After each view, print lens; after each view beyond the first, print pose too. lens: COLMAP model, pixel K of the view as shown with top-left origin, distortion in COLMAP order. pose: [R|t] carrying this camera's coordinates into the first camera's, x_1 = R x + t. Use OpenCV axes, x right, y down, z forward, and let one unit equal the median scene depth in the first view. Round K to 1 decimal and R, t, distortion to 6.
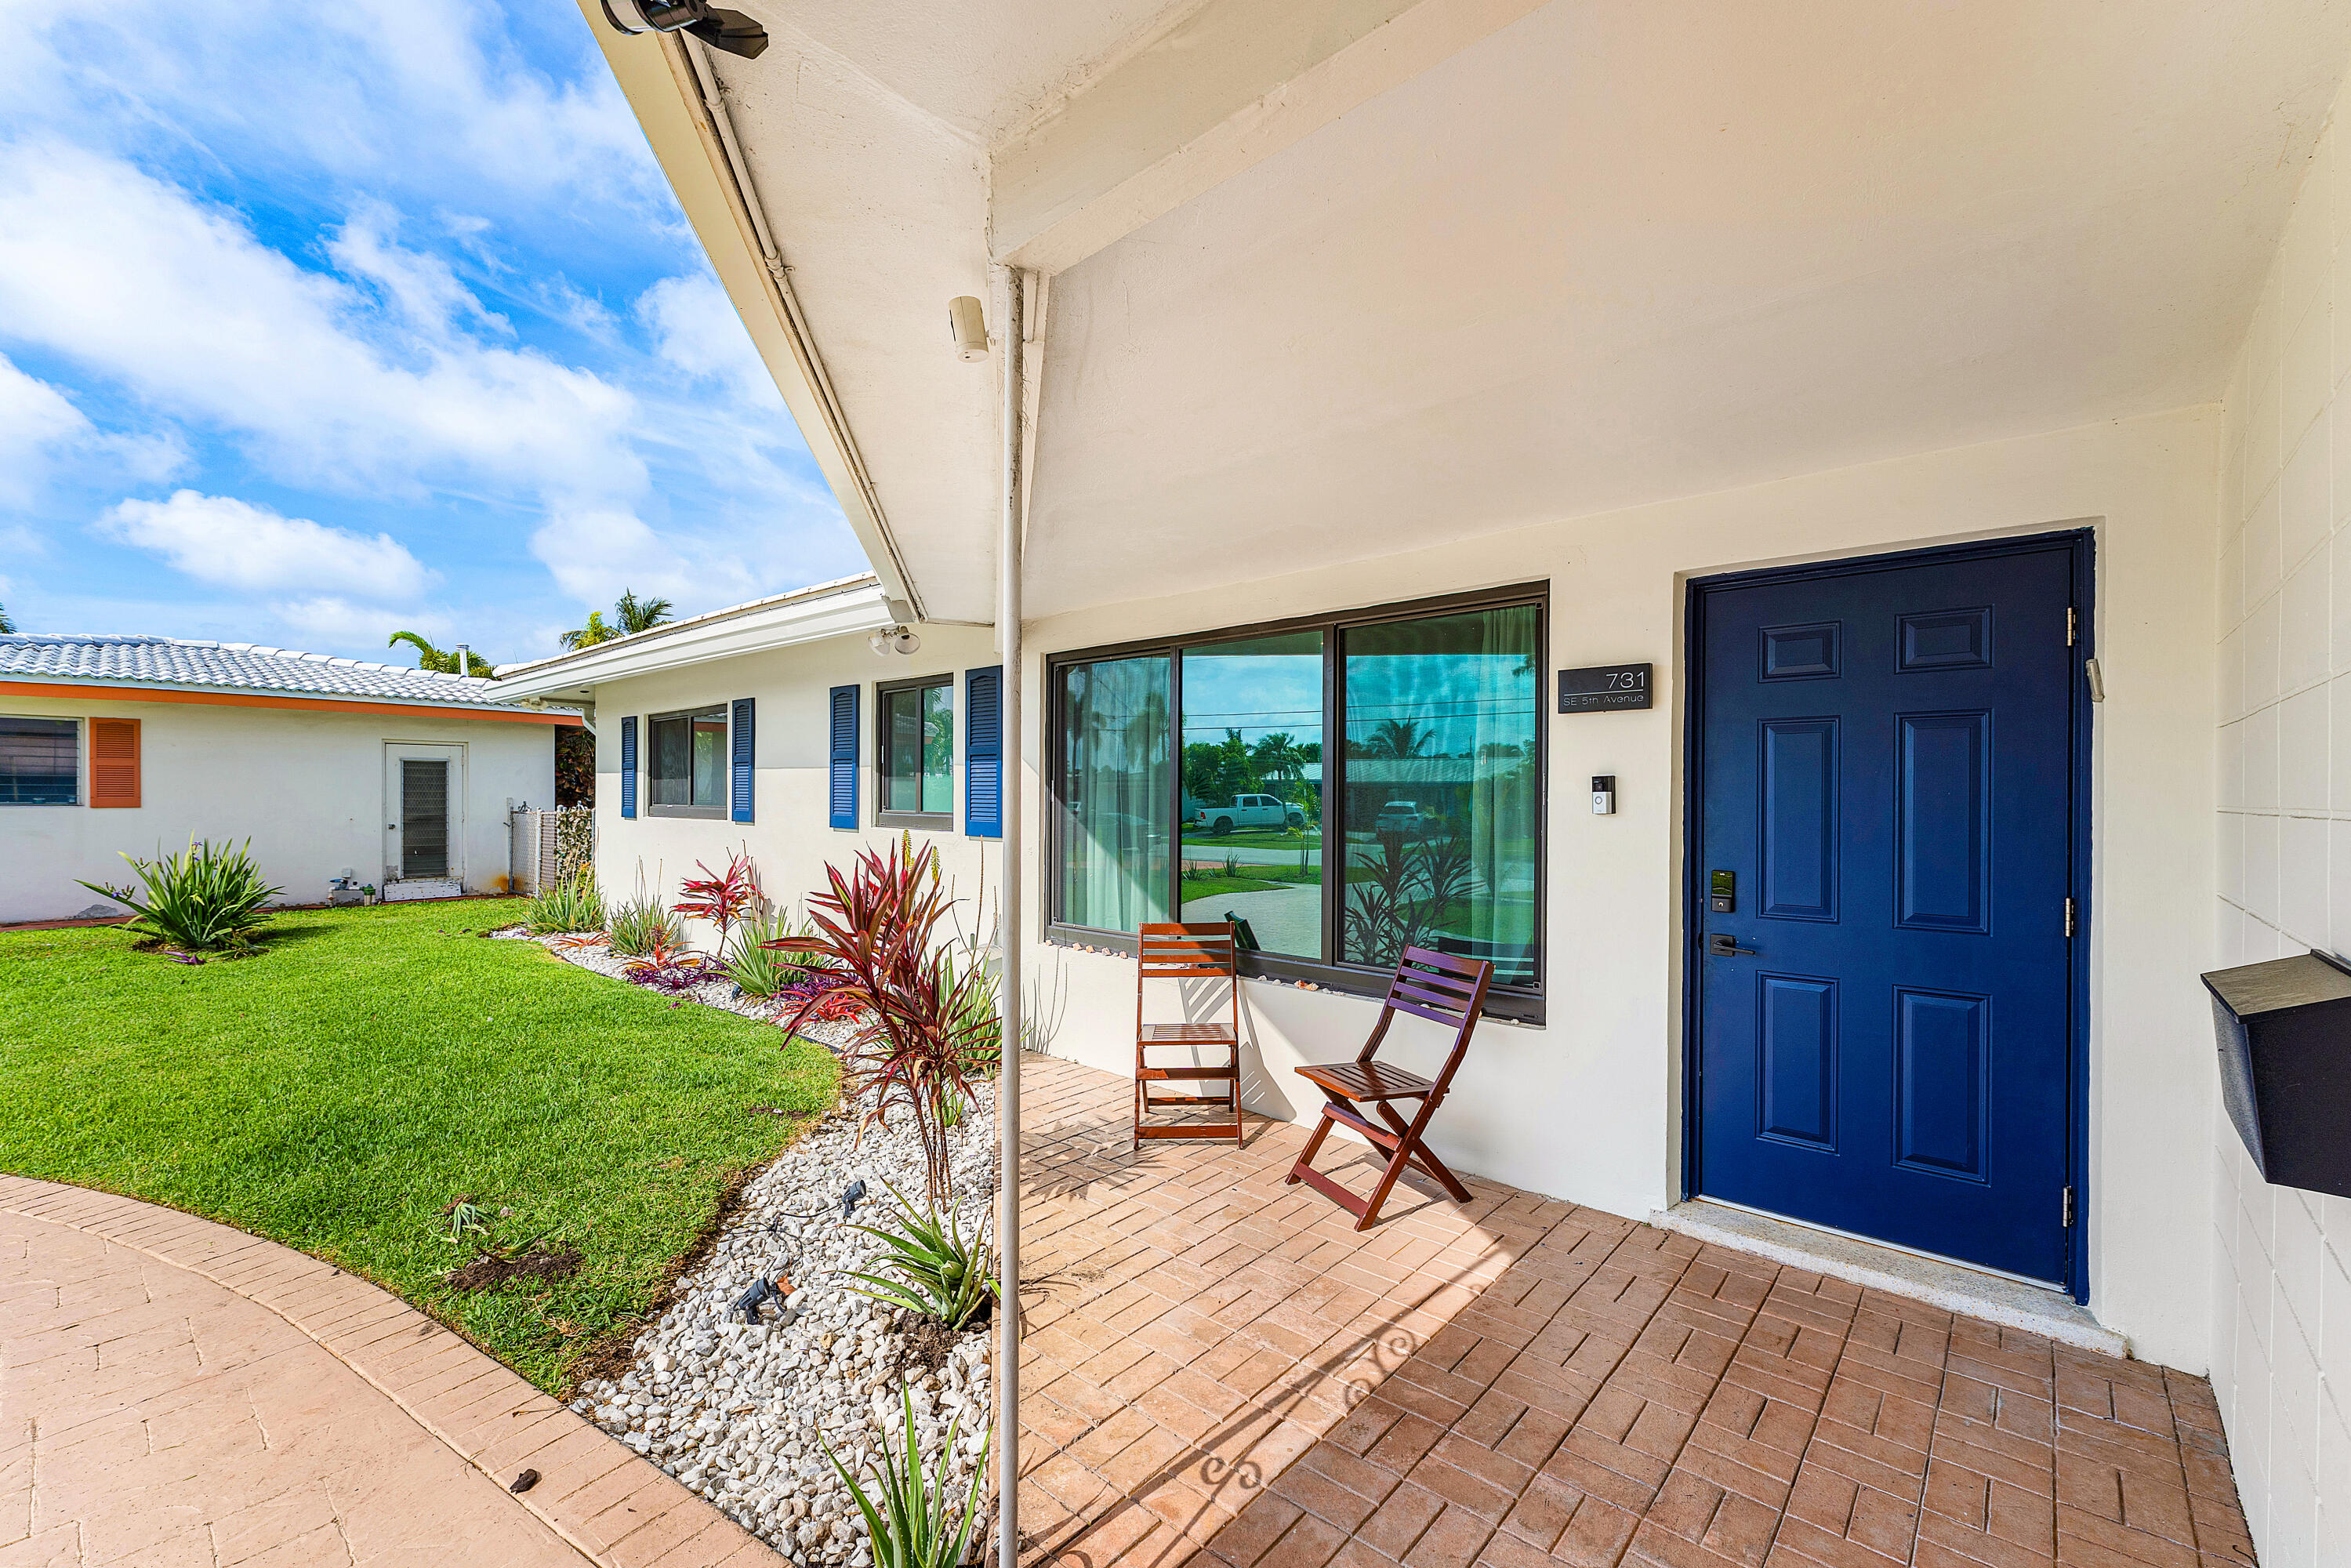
lens RADIAL K [[949.8, 0, 1191.7], [0, 949.8, 792.3], [0, 0, 1]] dist [-0.003296, 0.001013]
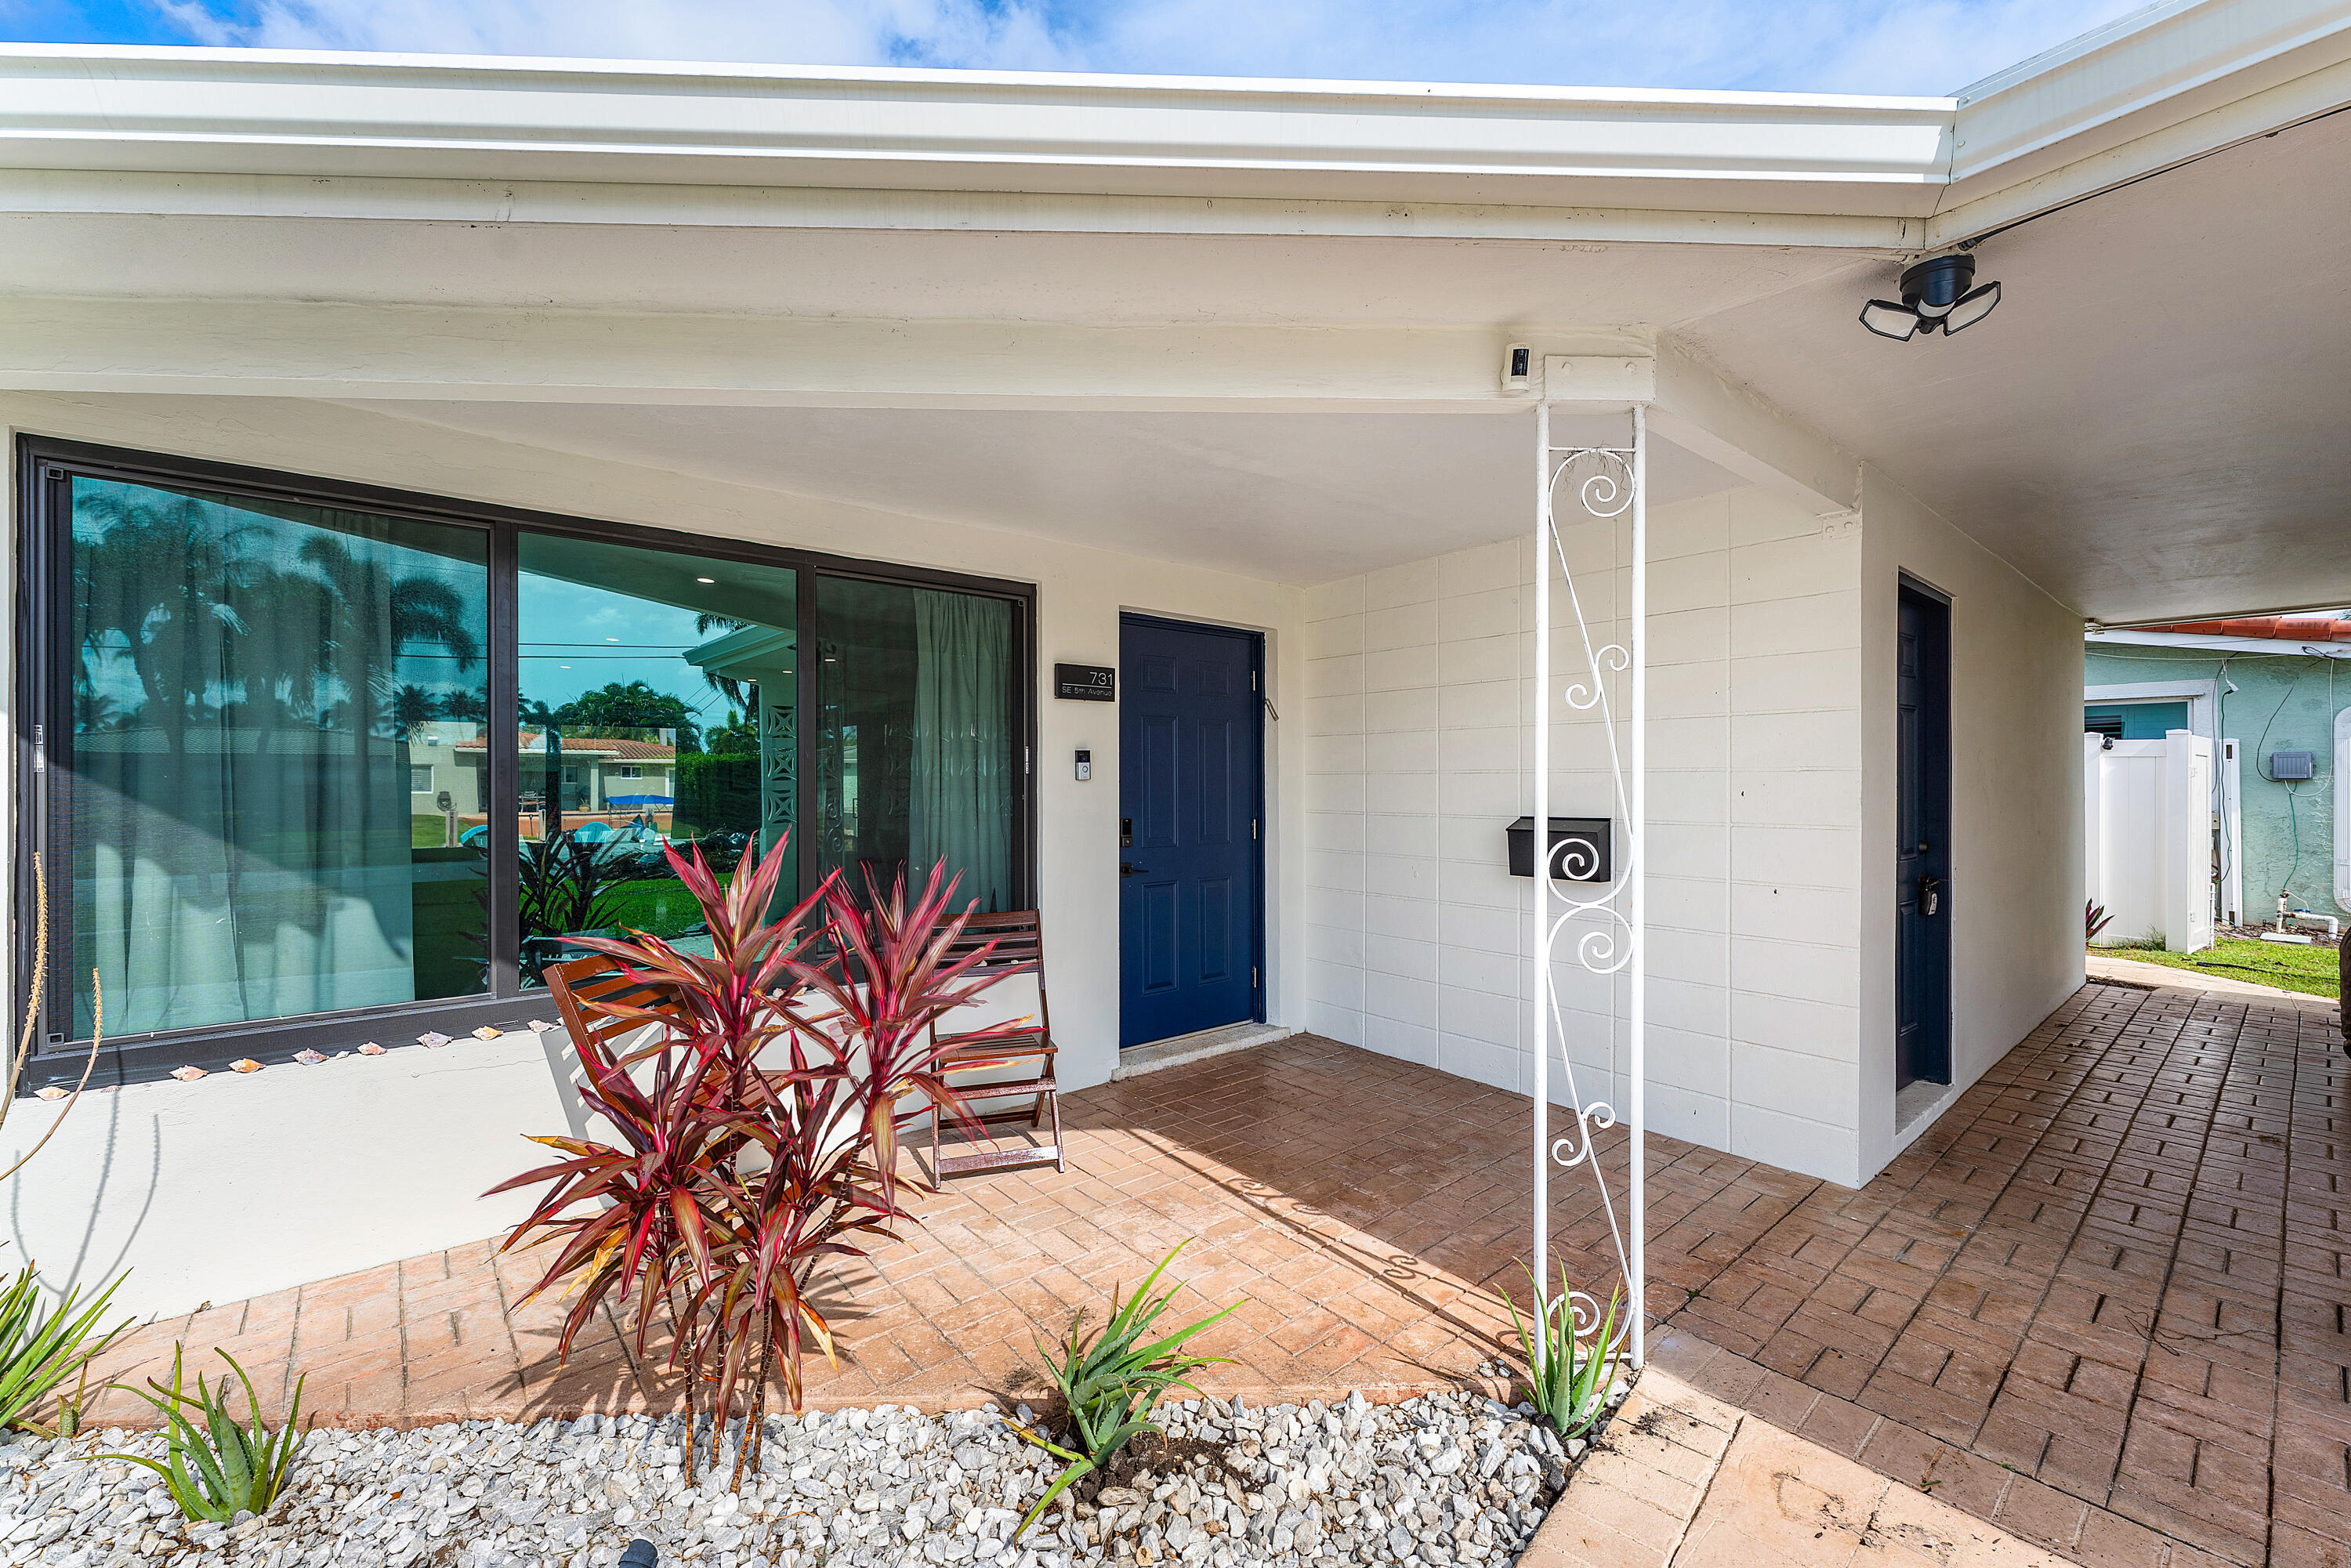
lens RADIAL K [[949.7, 0, 1174.1], [0, 949.7, 781.7], [0, 0, 1]] dist [-0.003296, 0.001013]
pose [[0.152151, -0.005527, 0.988342, -0.875838], [-0.002855, 0.999978, 0.006032, 0.017616], [-0.988353, -0.003740, 0.152131, 0.735910]]
